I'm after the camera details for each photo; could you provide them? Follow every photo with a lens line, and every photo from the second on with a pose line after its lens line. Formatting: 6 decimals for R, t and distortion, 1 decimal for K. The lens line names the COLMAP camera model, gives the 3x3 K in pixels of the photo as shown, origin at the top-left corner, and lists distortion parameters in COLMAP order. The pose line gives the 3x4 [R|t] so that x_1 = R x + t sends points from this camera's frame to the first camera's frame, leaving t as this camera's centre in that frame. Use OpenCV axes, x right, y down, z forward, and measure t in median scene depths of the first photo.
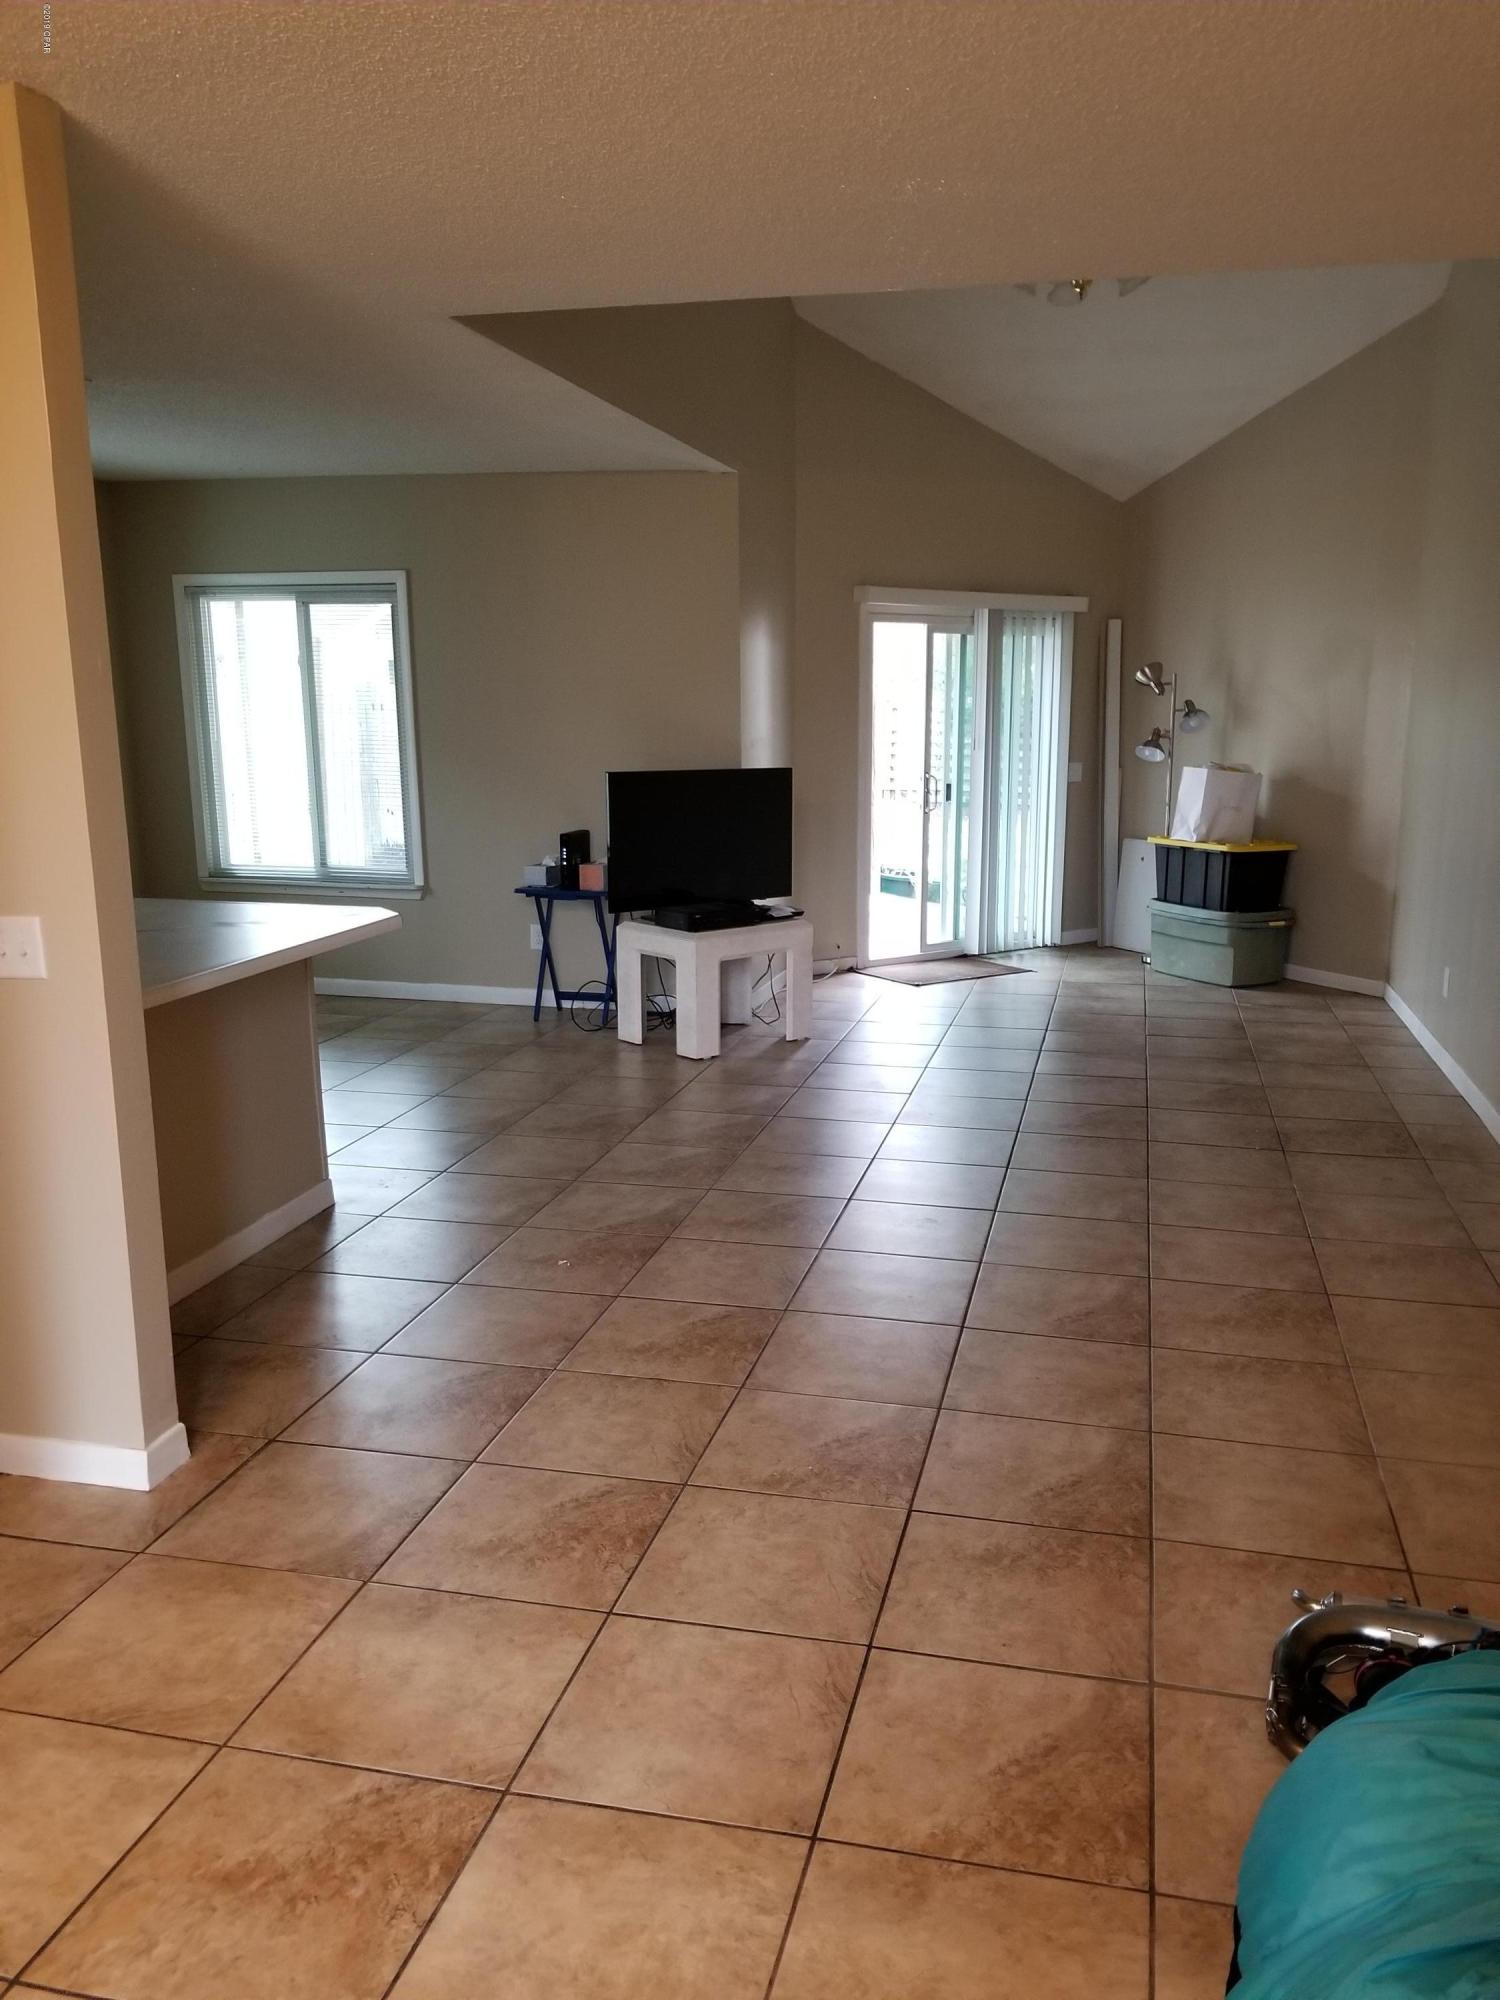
lens RADIAL K [[1589.6, 0, 761.8], [0, 1589.6, 1078.8], [0, 0, 1]] dist [0.081101, -0.148423]
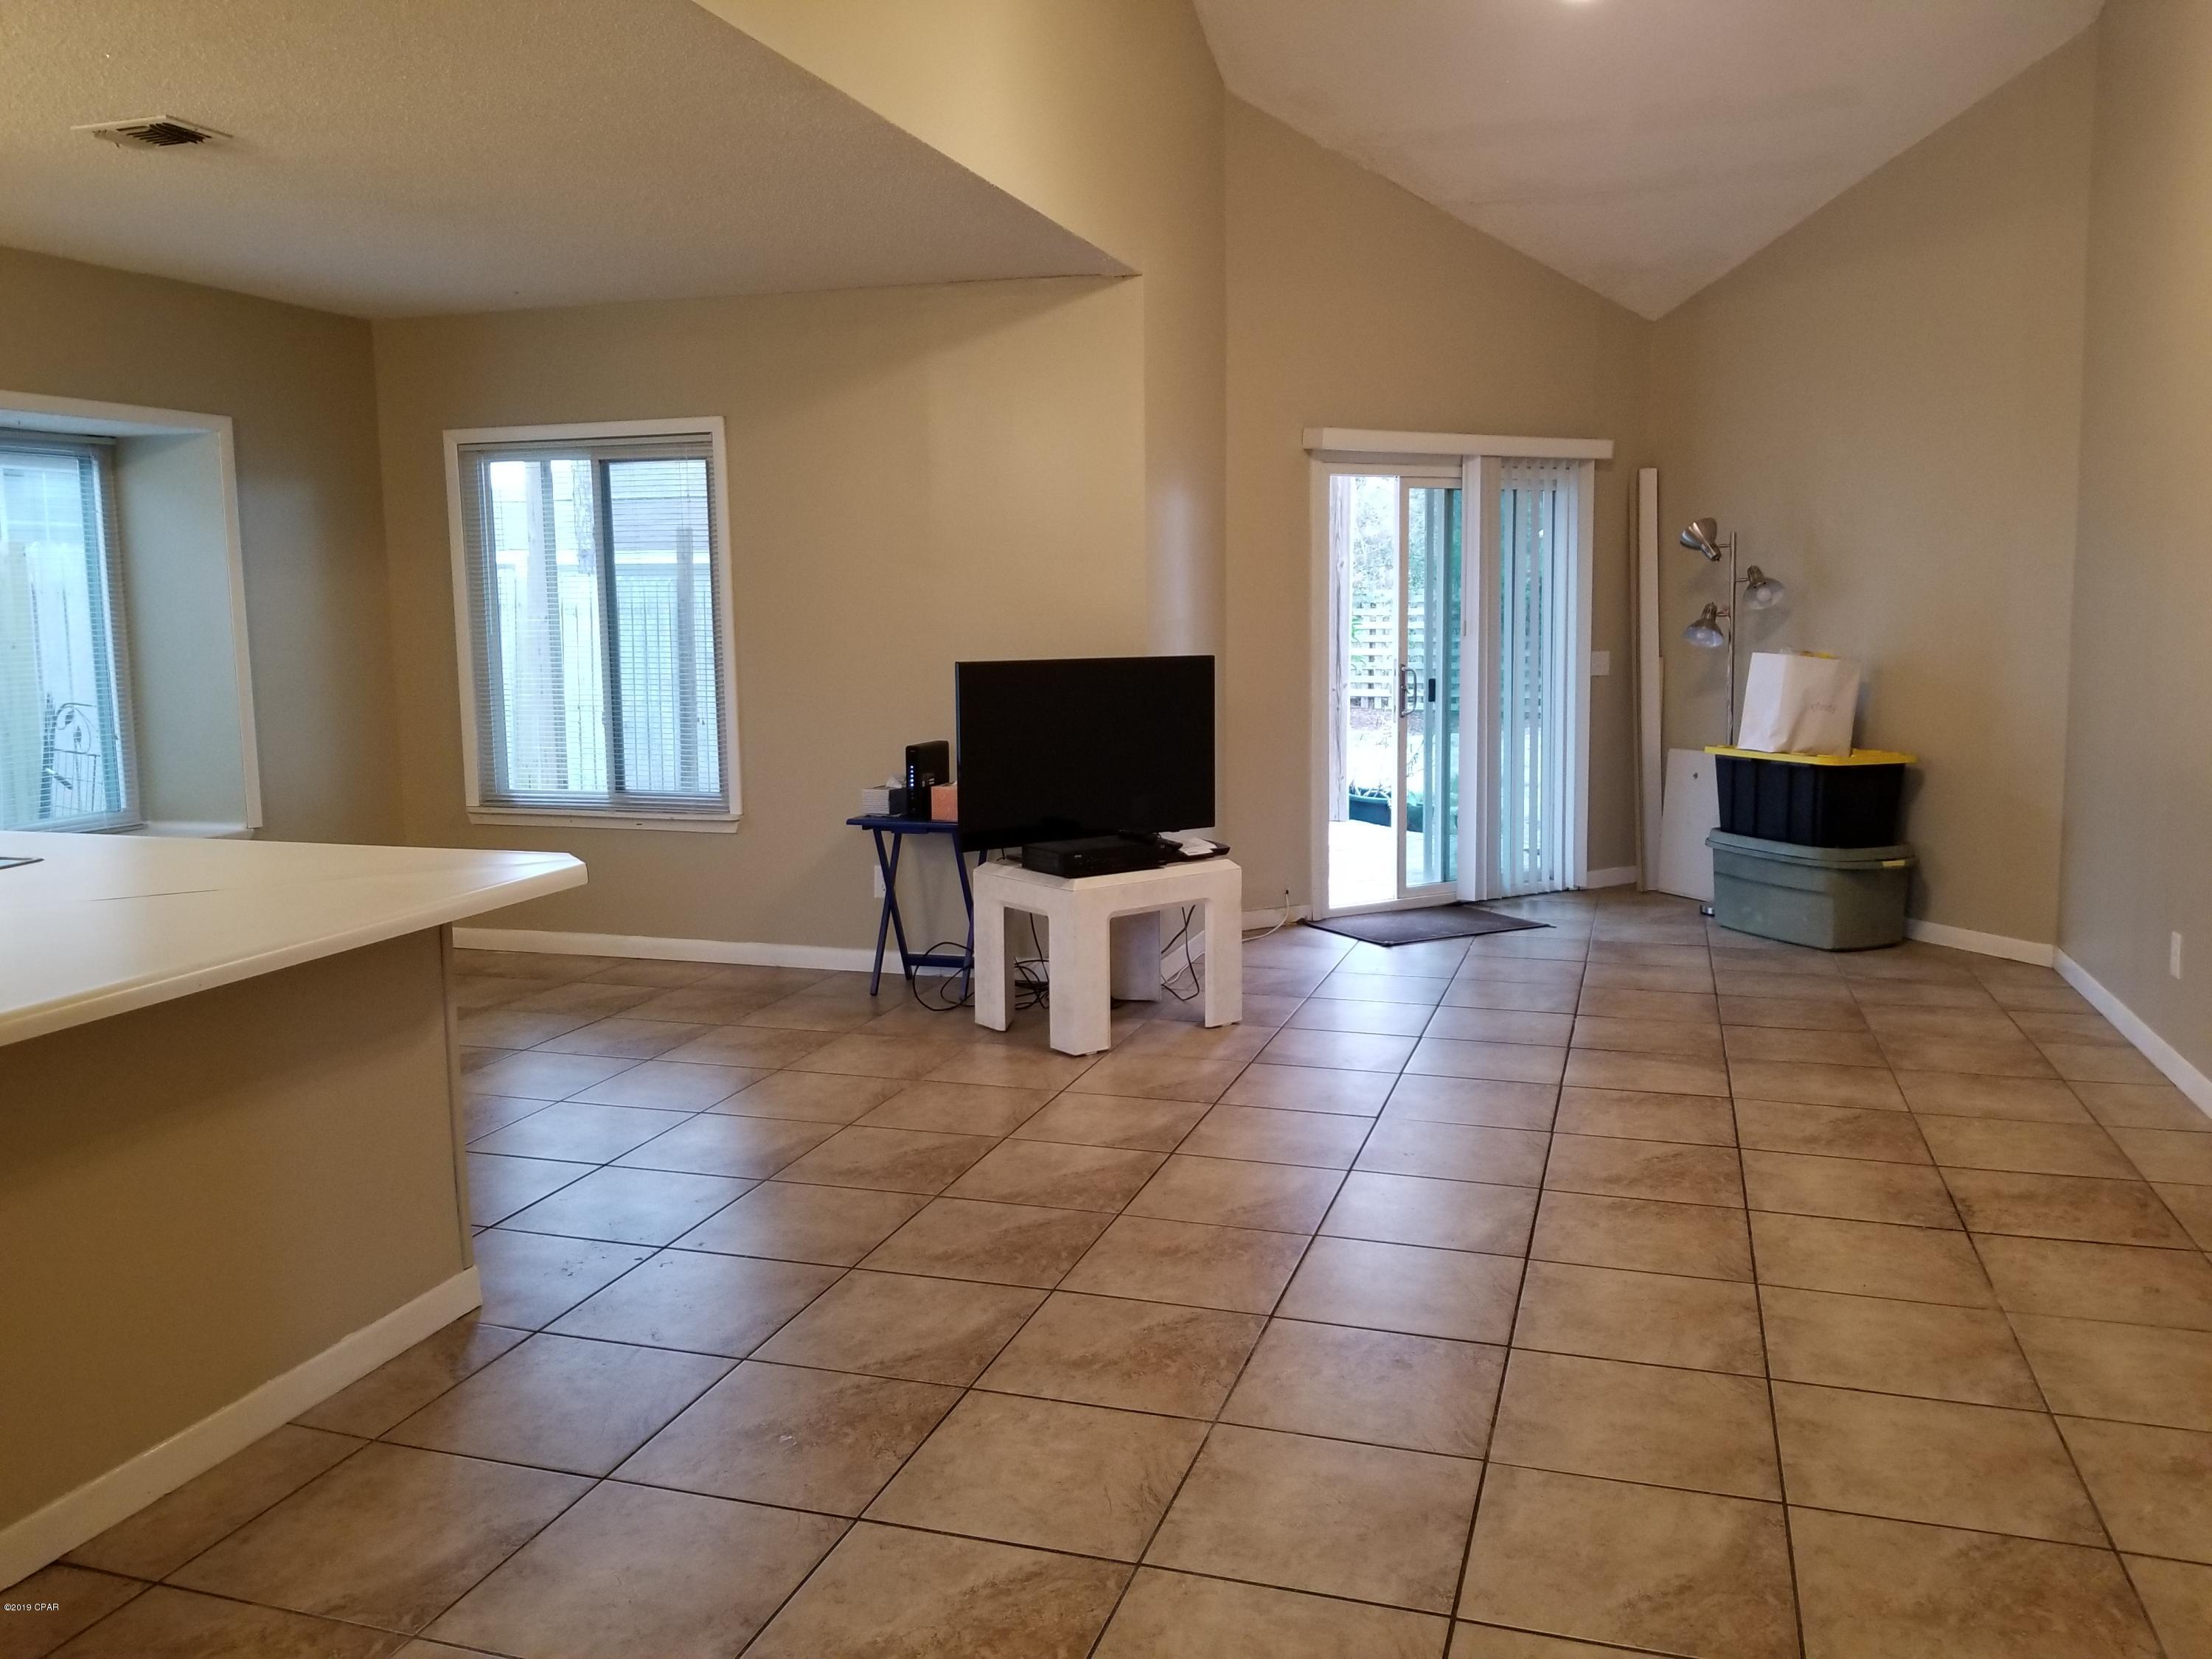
lens RADIAL K [[1758.1, 0, 1100.3], [0, 1758.1, 819.6], [0, 0, 1]] dist [0.081101, -0.148423]
pose [[0.996983, -0.003213, -0.077553, 0.028692], [-0.005583, 0.993587, -0.112931, -0.026403], [0.077418, 0.113024, 0.990572, 0.190820]]
